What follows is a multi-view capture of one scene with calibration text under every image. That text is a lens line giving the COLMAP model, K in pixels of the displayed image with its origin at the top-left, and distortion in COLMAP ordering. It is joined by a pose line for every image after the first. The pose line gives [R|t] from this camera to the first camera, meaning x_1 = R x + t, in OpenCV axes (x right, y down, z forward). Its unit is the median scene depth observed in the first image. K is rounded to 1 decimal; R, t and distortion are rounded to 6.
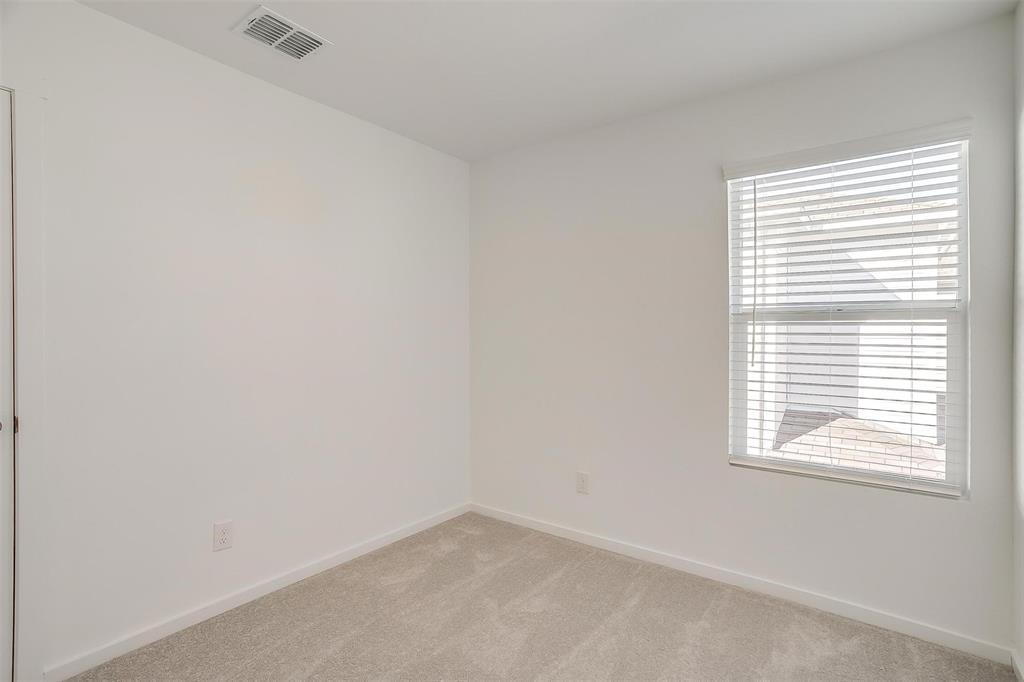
lens RADIAL K [[503.4, 0, 521.1], [0, 503.4, 345.3], [0, 0, 1]] dist [-0.046285, 0.020839]
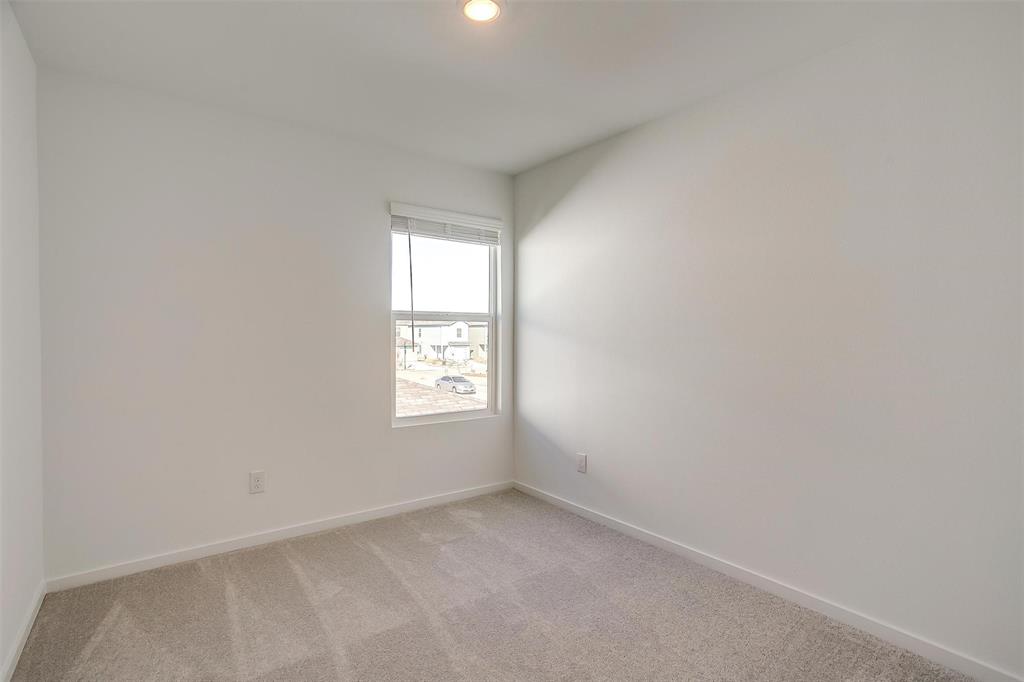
lens RADIAL K [[503.4, 0, 529.4], [0, 503.4, 343.9], [0, 0, 1]] dist [-0.046285, 0.020839]
pose [[0.246822, -0.028966, 0.968628, -0.820782], [0.009193, 0.999578, 0.027549, -0.016683], [-0.969017, 0.002105, 0.246985, 0.318422]]
